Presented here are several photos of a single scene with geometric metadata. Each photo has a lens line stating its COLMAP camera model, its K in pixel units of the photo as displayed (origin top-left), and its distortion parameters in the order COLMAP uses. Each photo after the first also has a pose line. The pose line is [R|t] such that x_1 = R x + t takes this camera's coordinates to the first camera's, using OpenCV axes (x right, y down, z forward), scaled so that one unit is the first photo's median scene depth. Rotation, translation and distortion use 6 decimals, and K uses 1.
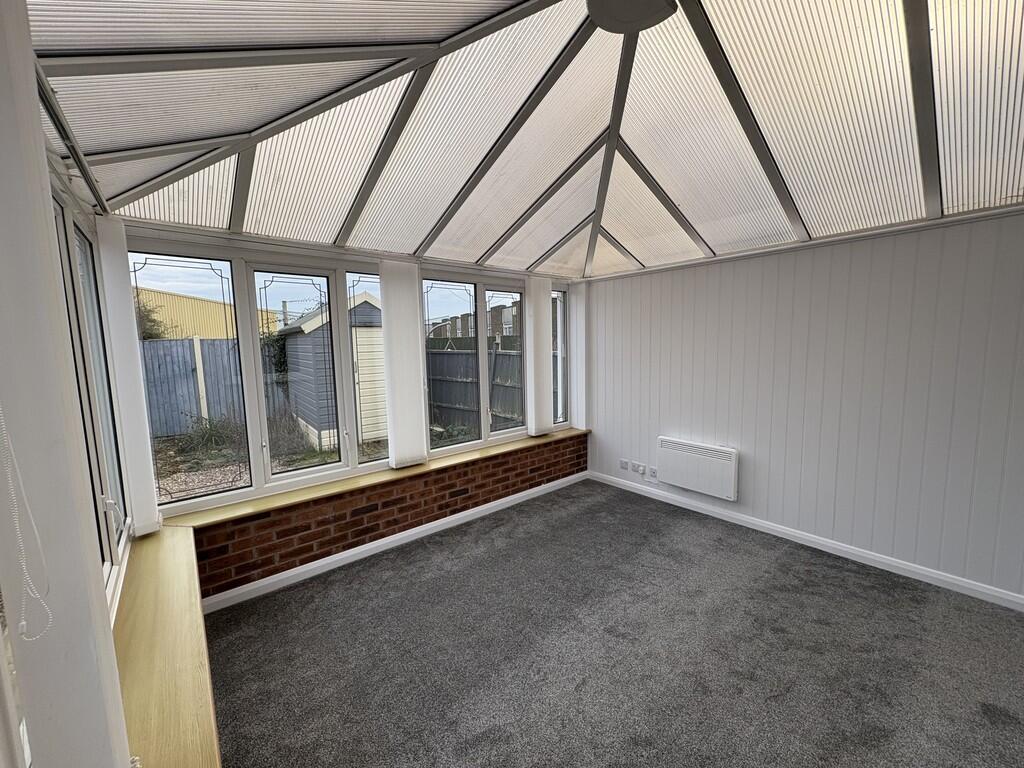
lens RADIAL K [[427.6, 0, 512.0], [0, 427.6, 384.0], [0, 0, 1]] dist [0.000576, 0.000039]
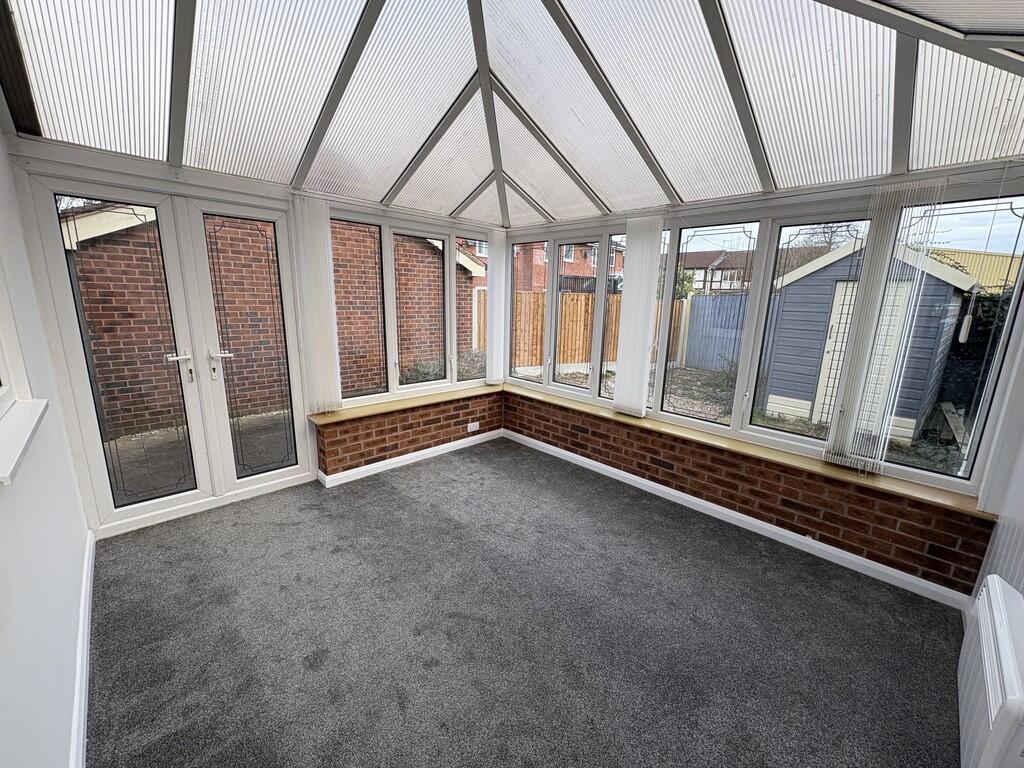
lens RADIAL K [[408.0, 0, 512.0], [0, 408.0, 384.0], [0, 0, 1]] dist [0.000675, 0.000123]
pose [[0.035949, 0.228461, -0.972889, 0.688662], [-0.119612, 0.967504, 0.222777, -0.072672], [0.992170, 0.108361, 0.062107, 0.599227]]
